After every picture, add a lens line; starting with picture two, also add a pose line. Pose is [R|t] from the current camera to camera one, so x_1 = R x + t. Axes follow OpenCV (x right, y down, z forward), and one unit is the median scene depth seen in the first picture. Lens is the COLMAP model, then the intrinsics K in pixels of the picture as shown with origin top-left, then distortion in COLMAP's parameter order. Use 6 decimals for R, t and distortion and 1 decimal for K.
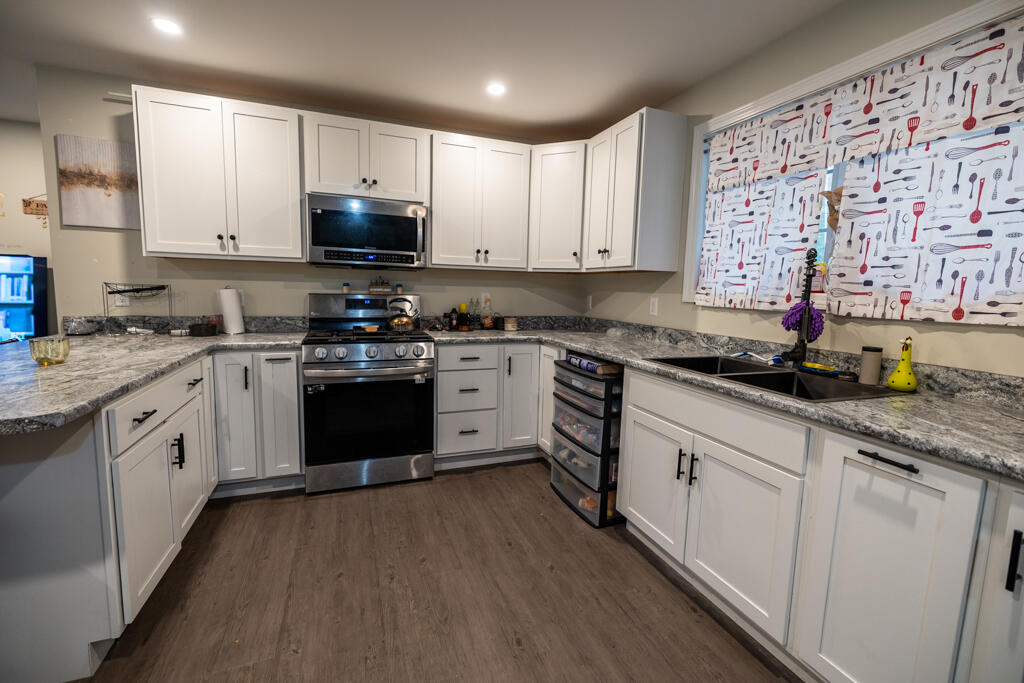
lens RADIAL K [[442.0, 0, 512.7], [0, 442.0, 336.4], [0, 0, 1]] dist [0.002007, 0.000077]
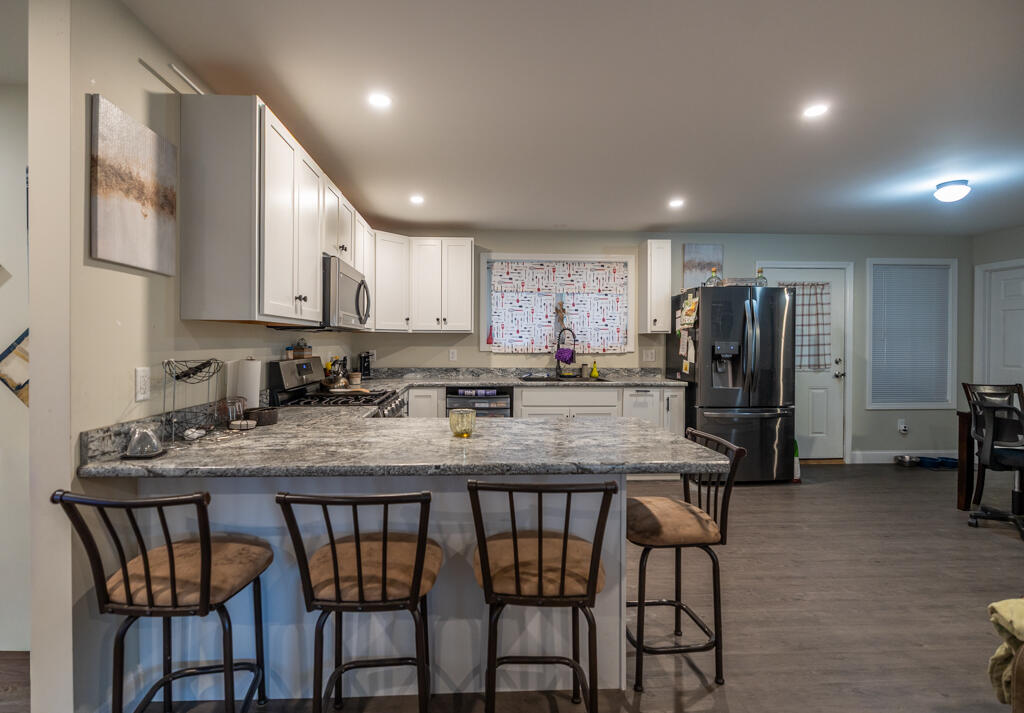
lens RADIAL K [[496.6, 0, 489.9], [0, 496.6, 345.8], [0, 0, 1]] dist [0.000217, -0.000014]
pose [[0.305284, -0.032948, 0.951691, -1.636182], [0.109738, 0.993960, -0.000791, -0.107314], [-0.945917, 0.104678, 0.307056, 0.432959]]
